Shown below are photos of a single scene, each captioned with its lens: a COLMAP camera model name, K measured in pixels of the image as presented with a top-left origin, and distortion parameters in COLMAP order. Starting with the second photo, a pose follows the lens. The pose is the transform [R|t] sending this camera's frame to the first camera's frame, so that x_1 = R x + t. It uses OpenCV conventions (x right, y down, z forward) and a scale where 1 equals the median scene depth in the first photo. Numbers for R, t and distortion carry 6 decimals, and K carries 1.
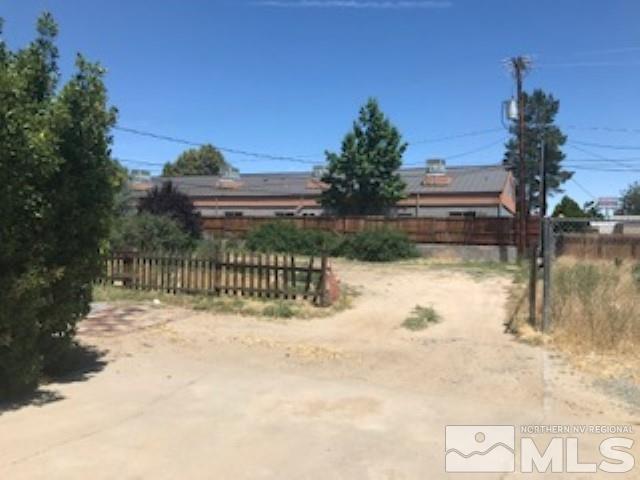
lens RADIAL K [[535.5, 0, 320.0], [0, 535.5, 240.0], [0, 0, 1]] dist [0.040988, -0.075347]
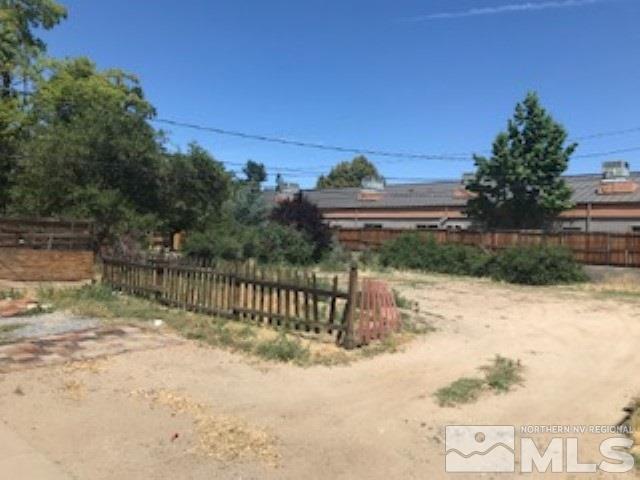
lens RADIAL K [[535.5, 0, 320.0], [0, 535.5, 240.0], [0, 0, 1]] dist [0.040988, -0.075347]
pose [[0.948794, 0.020615, -0.315221, 0.054078], [-0.029466, 0.999293, -0.023338, 0.000659], [0.314517, 0.031432, 0.948731, 0.093360]]
